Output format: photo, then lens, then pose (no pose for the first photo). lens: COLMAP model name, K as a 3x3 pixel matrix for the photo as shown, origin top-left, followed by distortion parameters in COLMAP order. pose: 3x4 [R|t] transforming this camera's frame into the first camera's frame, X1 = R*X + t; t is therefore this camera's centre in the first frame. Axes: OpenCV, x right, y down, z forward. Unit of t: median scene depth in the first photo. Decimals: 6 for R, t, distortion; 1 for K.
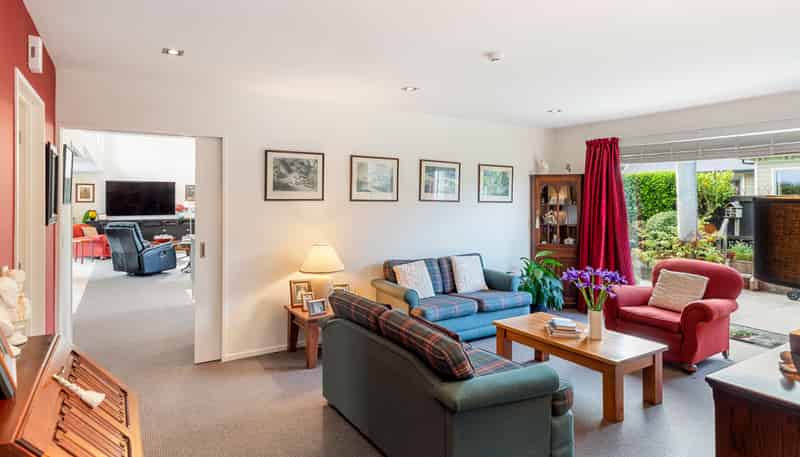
lens RADIAL K [[453.8, 0, 397.7], [0, 453.8, 206.9], [0, 0, 1]] dist [0.002245, 0.001067]
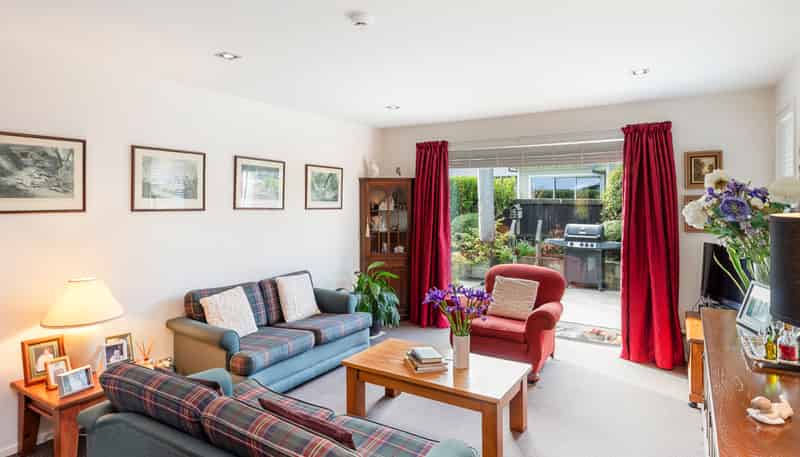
lens RADIAL K [[453.8, 0, 397.7], [0, 453.8, 206.9], [0, 0, 1]] dist [0.002245, 0.001067]
pose [[0.902662, -0.010108, 0.430232, -0.033553], [0.011940, 0.999928, -0.001558, -0.012843], [-0.430185, 0.006543, 0.902717, 0.185035]]
